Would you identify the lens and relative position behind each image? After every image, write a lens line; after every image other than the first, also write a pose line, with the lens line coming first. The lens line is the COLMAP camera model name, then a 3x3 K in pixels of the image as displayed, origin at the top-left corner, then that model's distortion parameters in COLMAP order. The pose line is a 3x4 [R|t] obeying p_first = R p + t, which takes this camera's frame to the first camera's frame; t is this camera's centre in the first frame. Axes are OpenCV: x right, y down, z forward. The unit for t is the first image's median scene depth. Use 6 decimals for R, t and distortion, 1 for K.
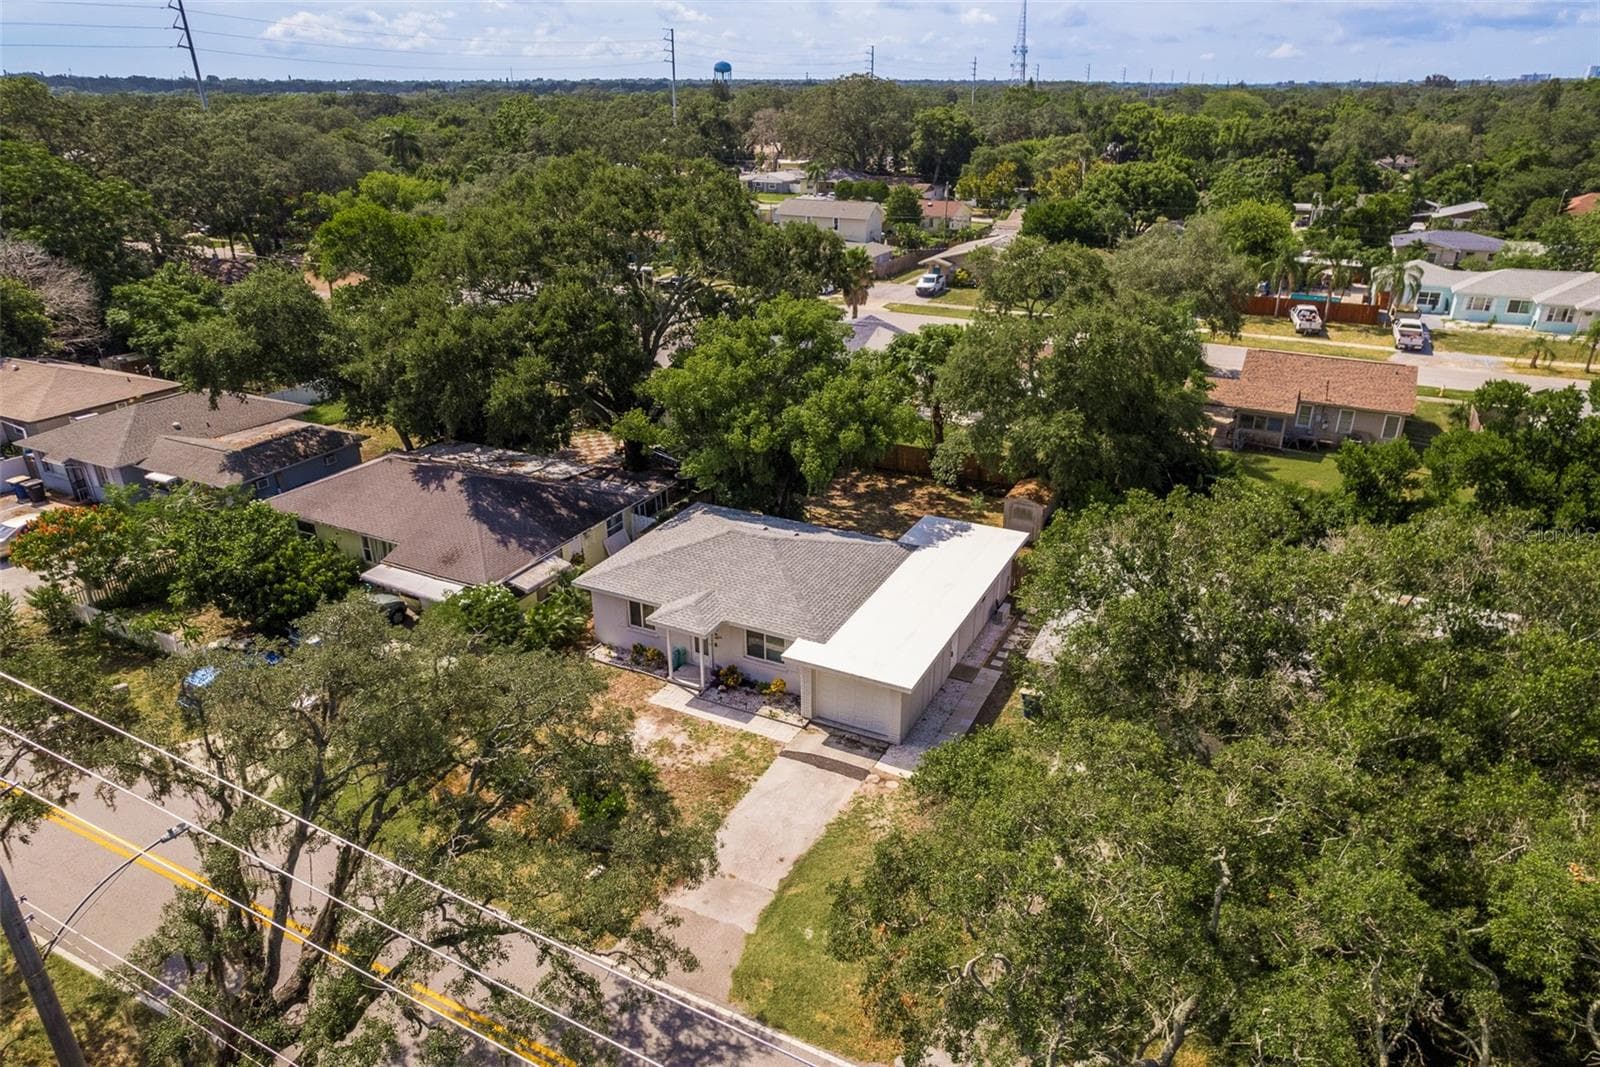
lens RADIAL K [[1040.3, 0, 796.4], [0, 1040.3, 528.5], [0, 0, 1]] dist [-0.000865, -0.000956]
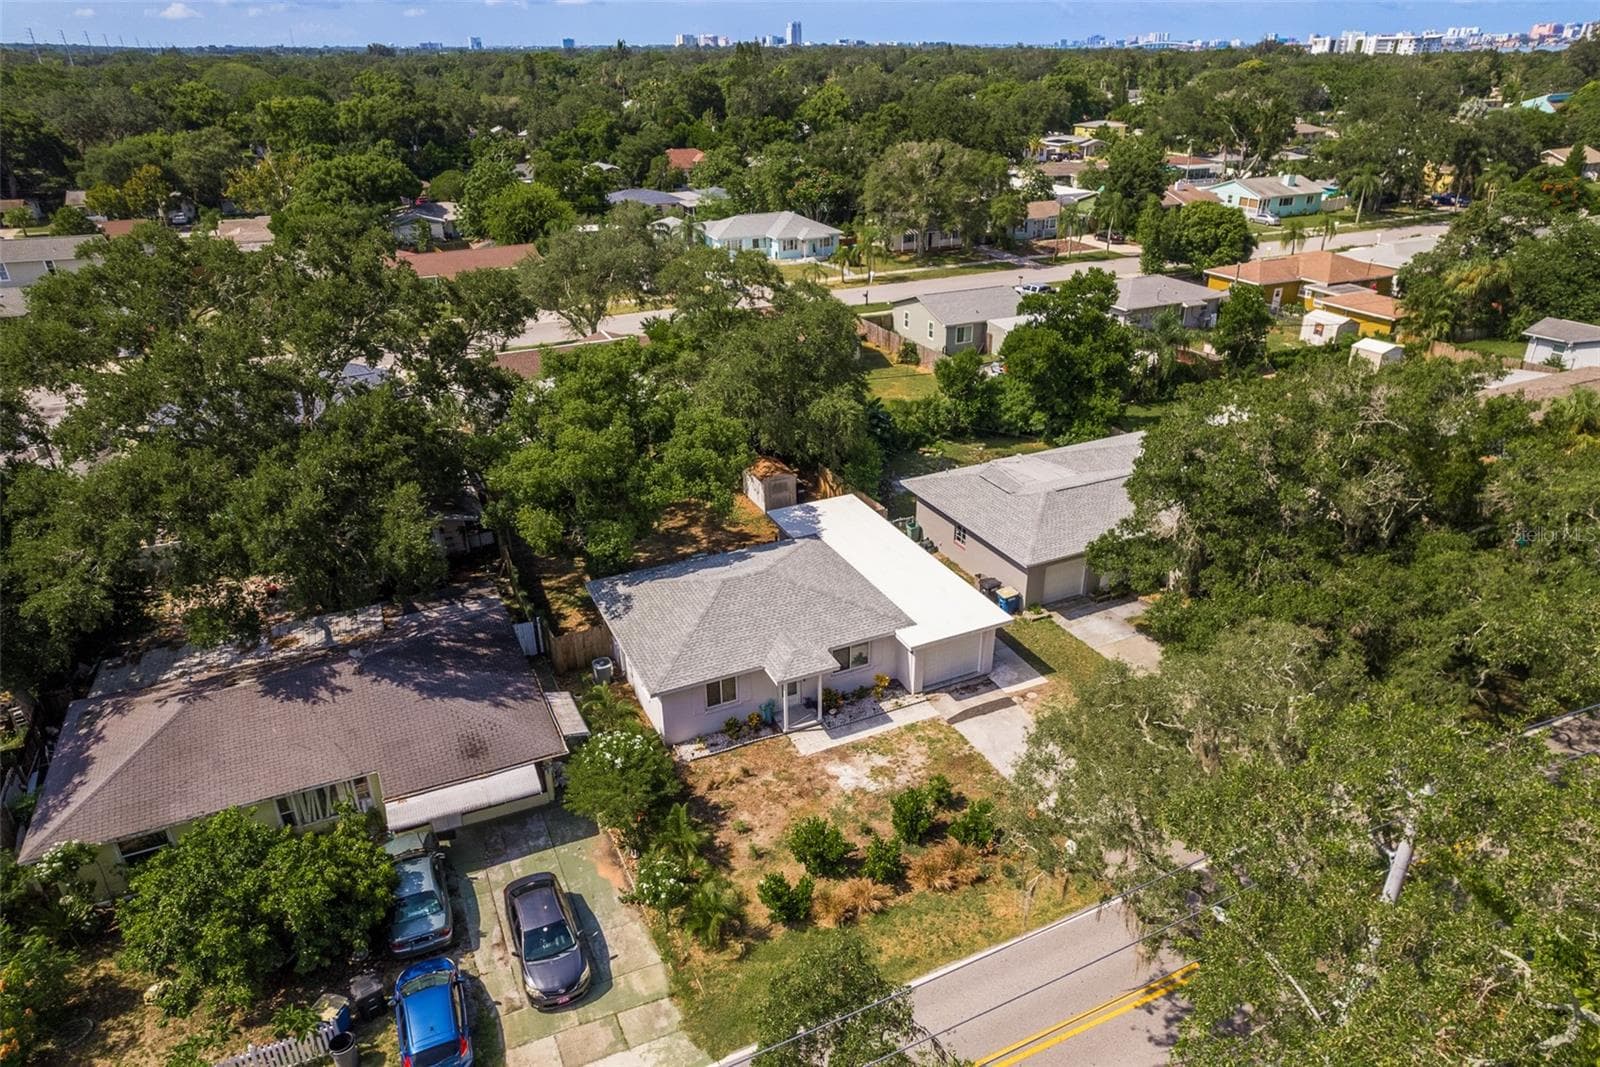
lens RADIAL K [[1028.3, 0, 806.2], [0, 1028.3, 539.6], [0, 0, 1]] dist [-0.060732, 0.076574]
pose [[0.605710, -0.345251, 0.716880, -0.688454], [0.319704, 0.930634, 0.178069, -0.179083], [-0.728632, 0.121332, 0.674073, 0.274288]]
